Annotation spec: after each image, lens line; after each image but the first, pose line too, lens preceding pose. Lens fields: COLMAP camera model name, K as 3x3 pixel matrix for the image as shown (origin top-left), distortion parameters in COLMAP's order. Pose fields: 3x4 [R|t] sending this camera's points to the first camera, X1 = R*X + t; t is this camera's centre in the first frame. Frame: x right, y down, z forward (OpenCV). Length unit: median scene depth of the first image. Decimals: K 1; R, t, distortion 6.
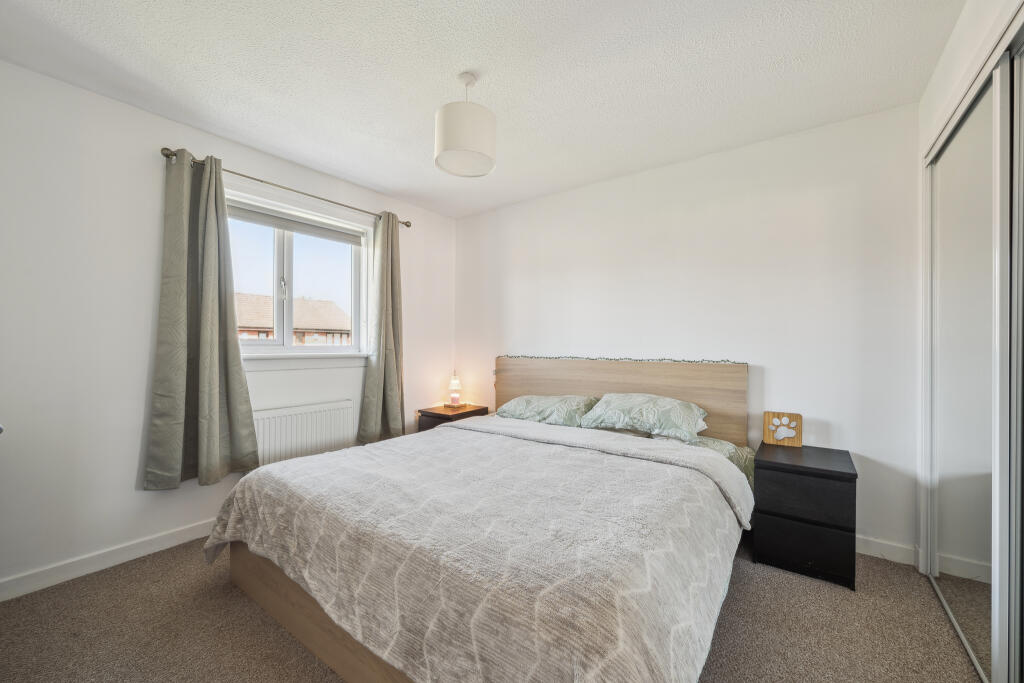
lens RADIAL K [[402.8, 0, 512.9], [0, 402.8, 342.9], [0, 0, 1]] dist [-0.003724, -0.000253]
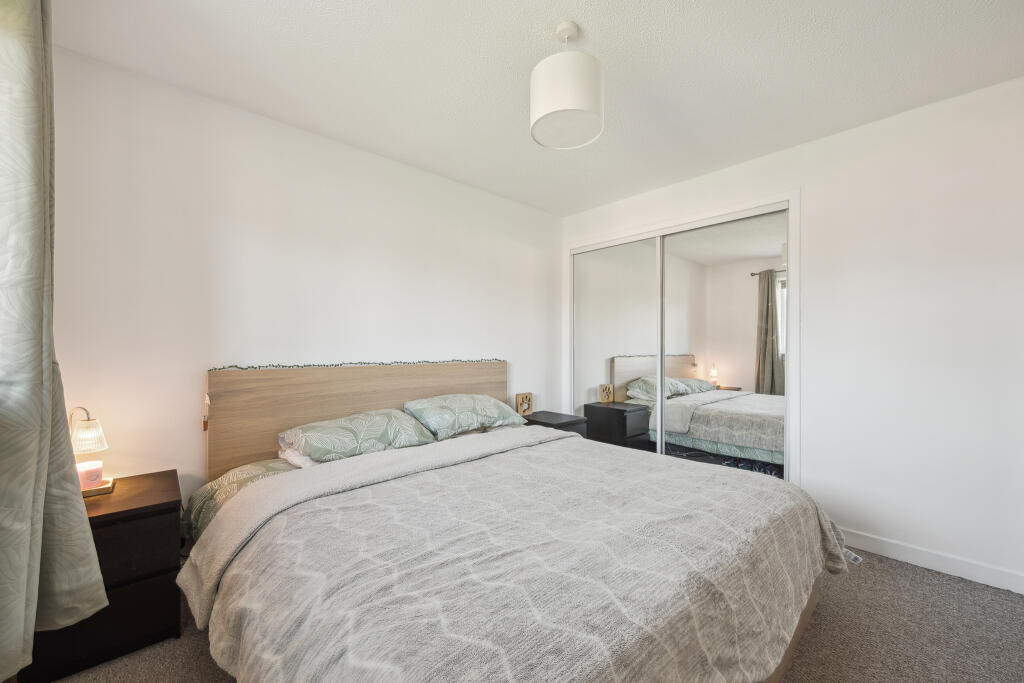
lens RADIAL K [[402.8, 0, 513.1], [0, 402.8, 349.8], [0, 0, 1]] dist [-0.003724, -0.000253]
pose [[0.188598, -0.007784, 0.982023, -0.701623], [0.000359, 0.999969, 0.007857, 0.004590], [-0.982054, -0.001129, 0.188595, 0.704006]]
